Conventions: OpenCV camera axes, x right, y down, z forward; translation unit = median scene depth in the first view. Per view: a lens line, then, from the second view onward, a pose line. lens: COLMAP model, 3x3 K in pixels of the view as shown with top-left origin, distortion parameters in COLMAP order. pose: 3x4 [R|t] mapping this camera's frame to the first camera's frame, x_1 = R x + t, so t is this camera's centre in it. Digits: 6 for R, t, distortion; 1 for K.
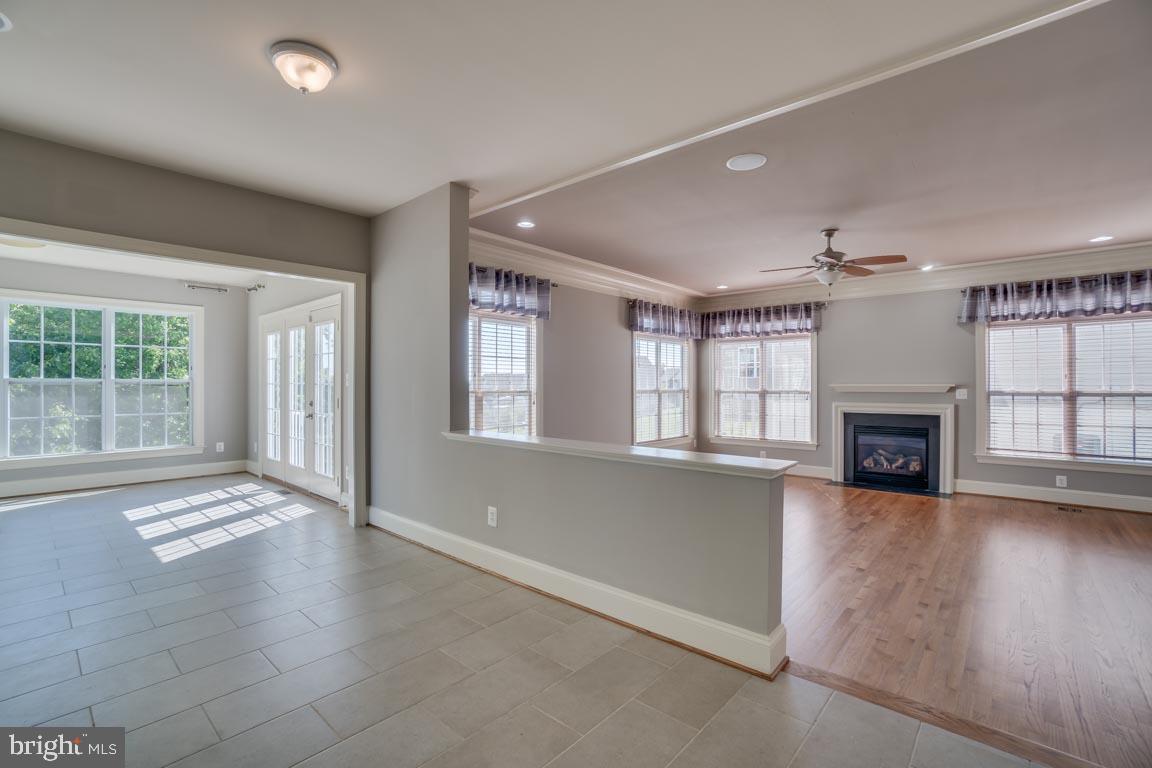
lens RADIAL K [[513.6, 0, 553.5], [0, 513.6, 385.5], [0, 0, 1]] dist [-0.047677, 0.015941]
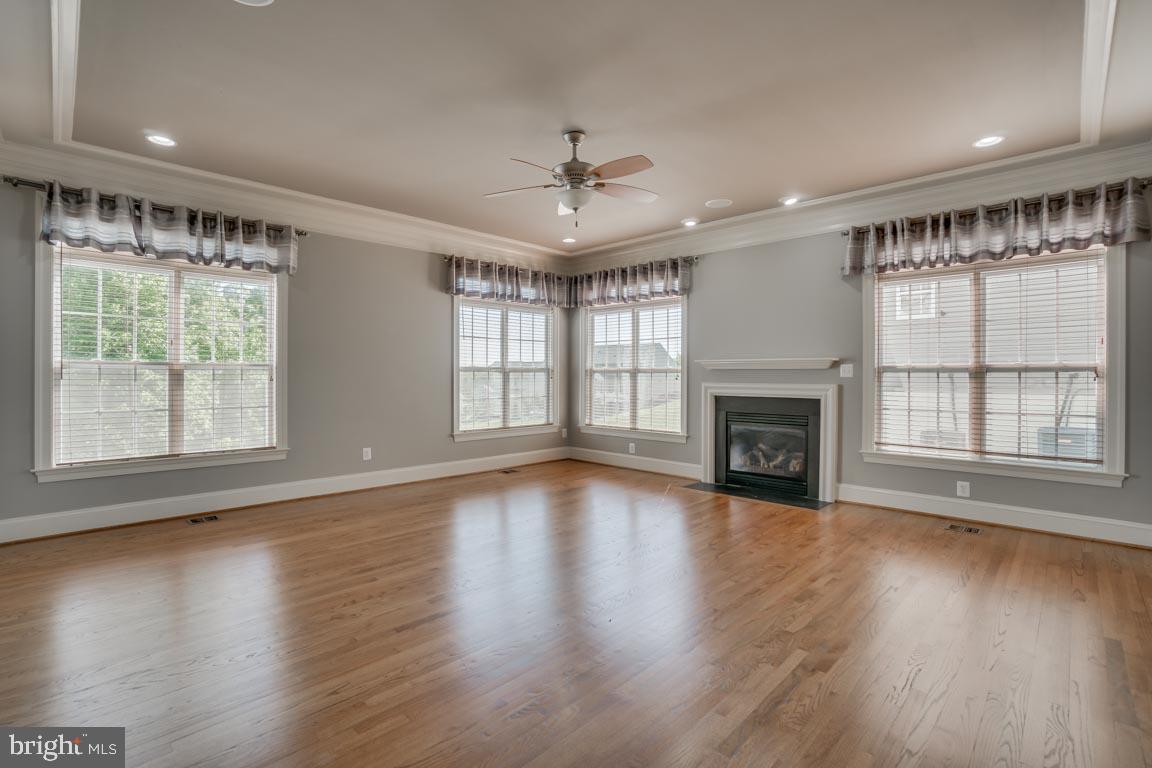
lens RADIAL K [[513.6, 0, 564.4], [0, 513.6, 372.4], [0, 0, 1]] dist [-0.047677, 0.015941]
pose [[0.999109, -0.000098, -0.042194, 0.429285], [0.000038, 0.999999, -0.001411, 0.021090], [0.042194, 0.001408, 0.999108, 0.222942]]
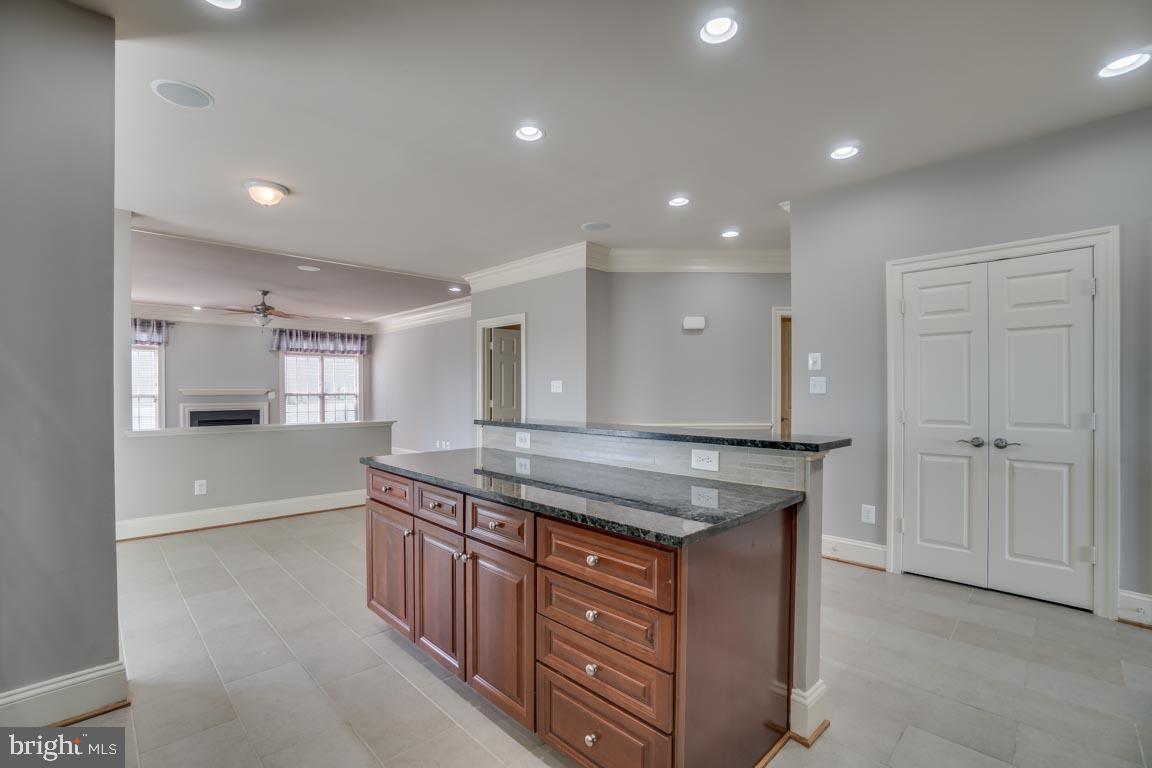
lens RADIAL K [[513.6, 0, 585.9], [0, 513.6, 386.2], [0, 0, 1]] dist [-0.047677, 0.015941]
pose [[0.029974, 0.006087, 0.999532, -0.749931], [0.002253, 0.999979, -0.006158, -0.000214], [-0.999548, 0.002437, 0.029959, -0.031125]]
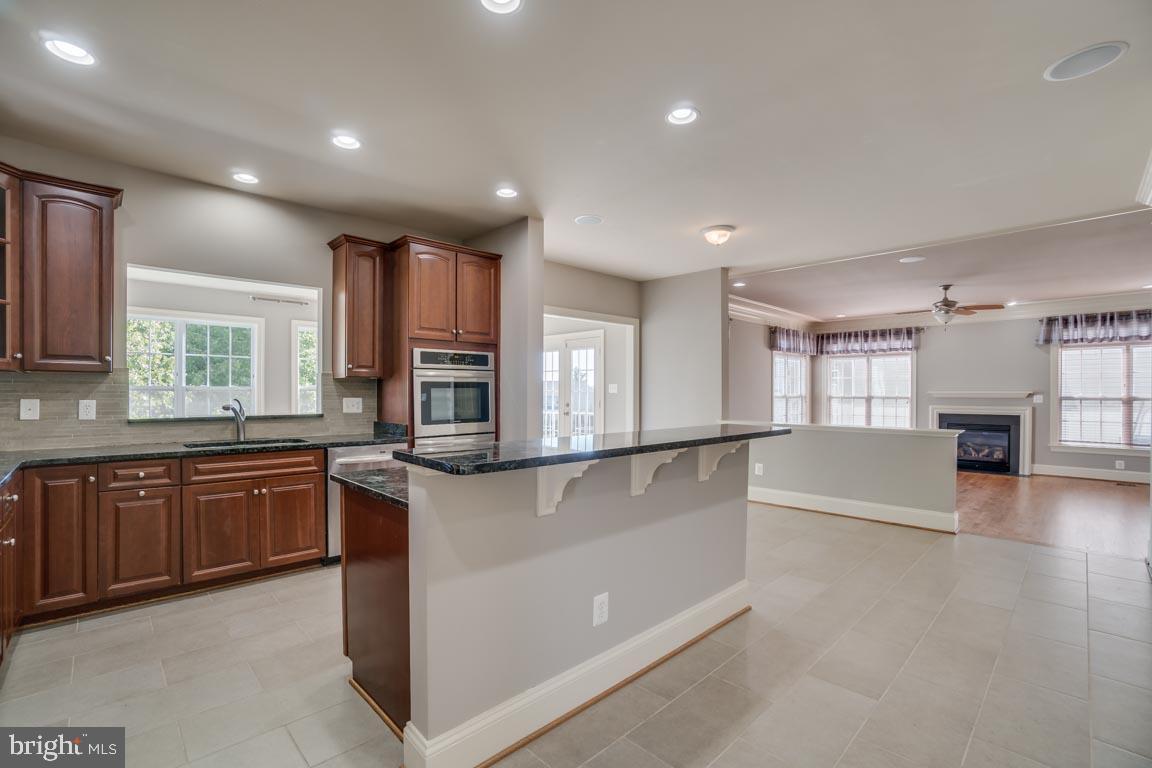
lens RADIAL K [[513.6, 0, 551.0], [0, 513.6, 397.9], [0, 0, 1]] dist [-0.047677, 0.015941]
pose [[0.997235, 0.001422, -0.074303, -0.362686], [-0.000549, 0.999931, 0.011765, -0.000307], [0.074315, -0.011692, 0.997166, -0.396047]]
